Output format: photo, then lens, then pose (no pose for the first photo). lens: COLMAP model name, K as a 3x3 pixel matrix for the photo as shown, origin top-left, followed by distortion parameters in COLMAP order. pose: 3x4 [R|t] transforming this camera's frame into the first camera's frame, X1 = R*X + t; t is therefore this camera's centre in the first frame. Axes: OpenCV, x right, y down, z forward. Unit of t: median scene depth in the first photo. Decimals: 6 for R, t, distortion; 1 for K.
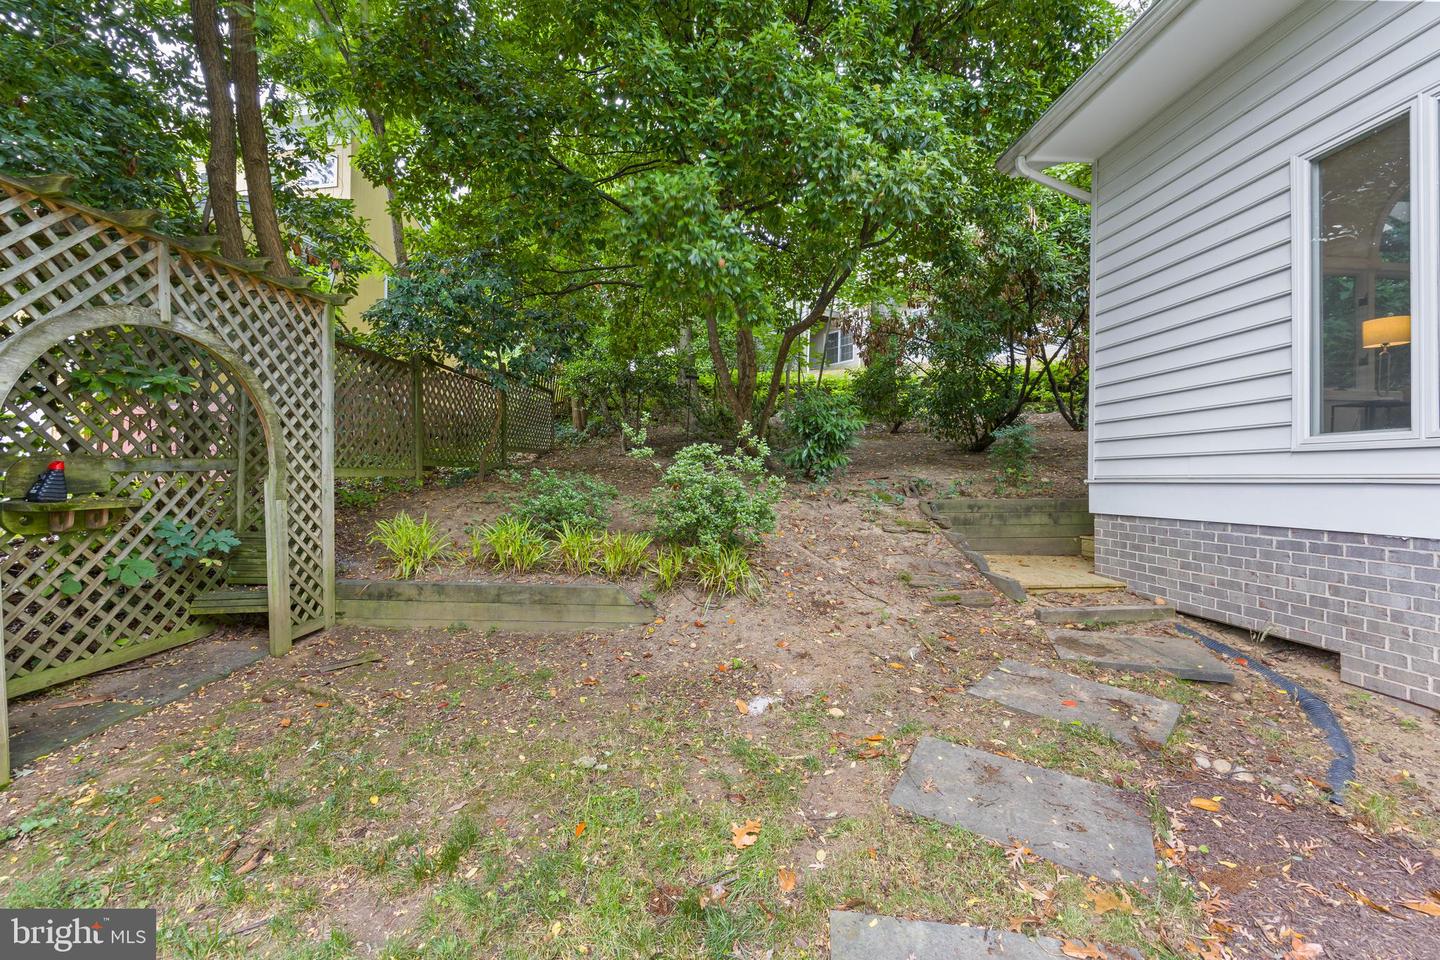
lens RADIAL K [[577.1, 0, 684.3], [0, 577.1, 476.3], [0, 0, 1]] dist [-0.000128, -0.000230]
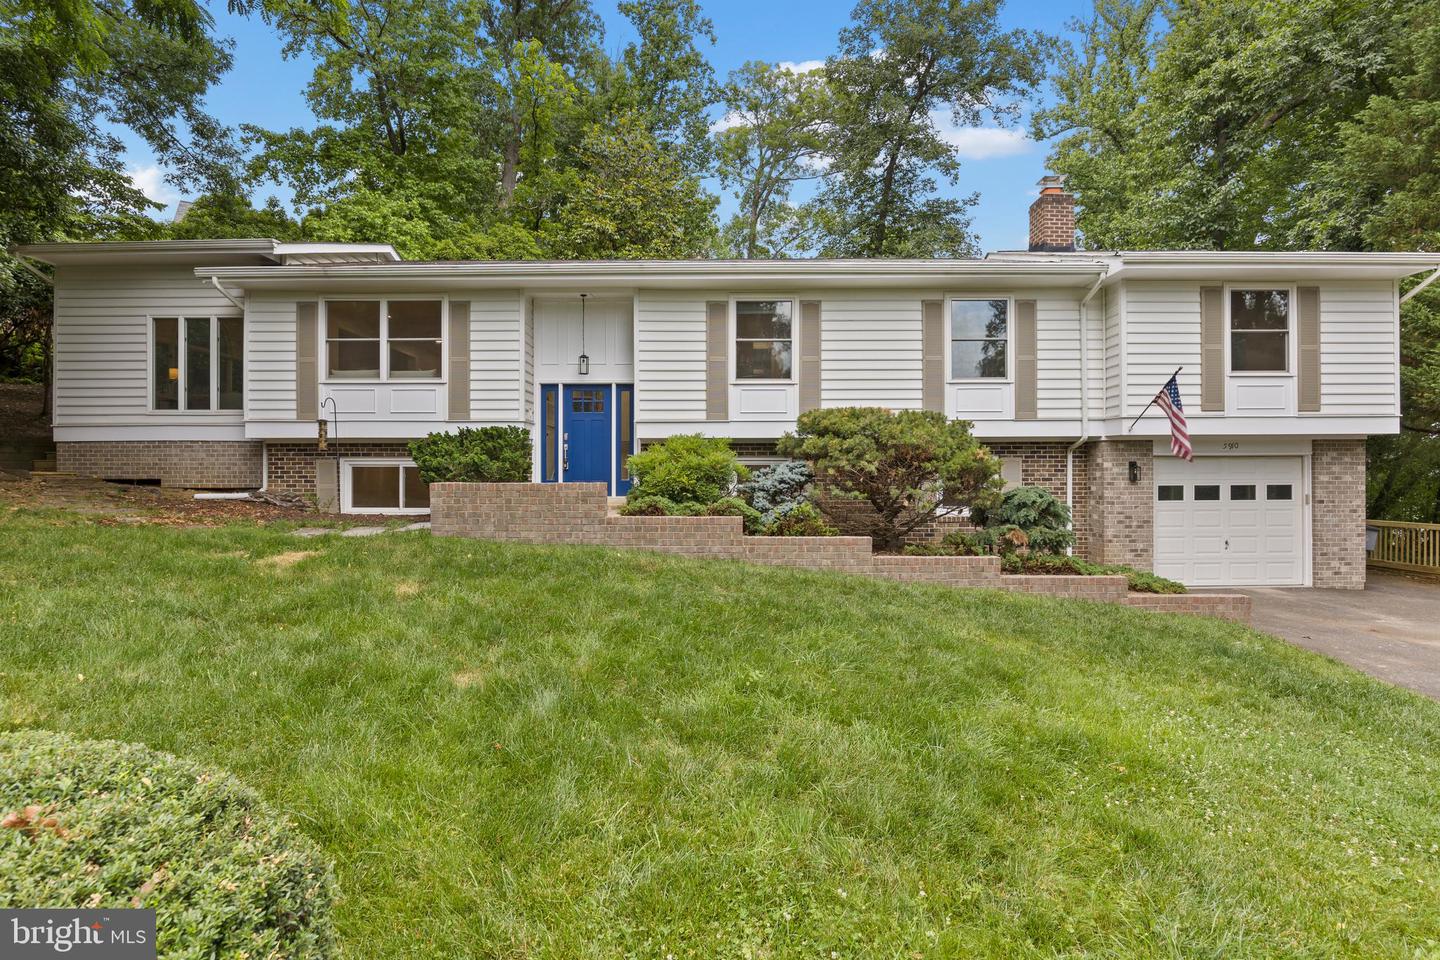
lens RADIAL K [[699.9, 0, 720.4], [0, 699.9, 465.4], [0, 0, 1]] dist [-0.009769, -0.000424]
pose [[0.034832, 0.001754, 0.999392, -1.932476], [-0.002082, 0.999996, -0.001683, 0.175798], [-0.999391, -0.002022, 0.034836, -1.656039]]
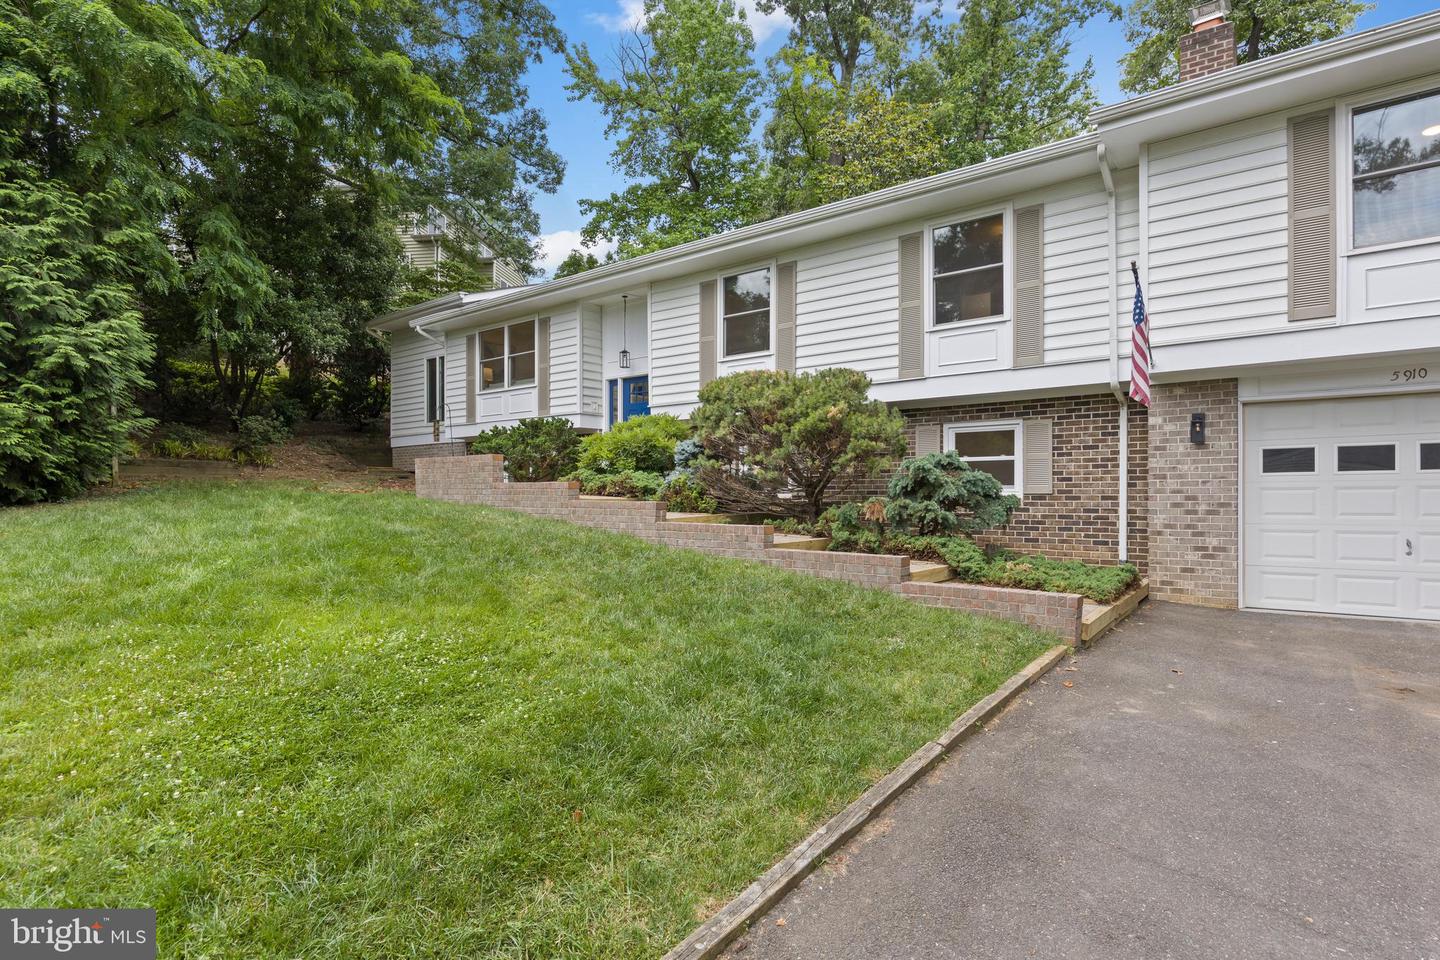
lens RADIAL K [[741.8, 0, 720.0], [0, 741.8, 480.0], [0, 0, 1]] dist [-0.001202, 0.000066]
pose [[0.642099, -0.001537, 0.766620, -1.416203], [0.007738, 0.999960, -0.004476, 0.320023], [-0.766582, 0.008807, 0.642086, -3.408649]]
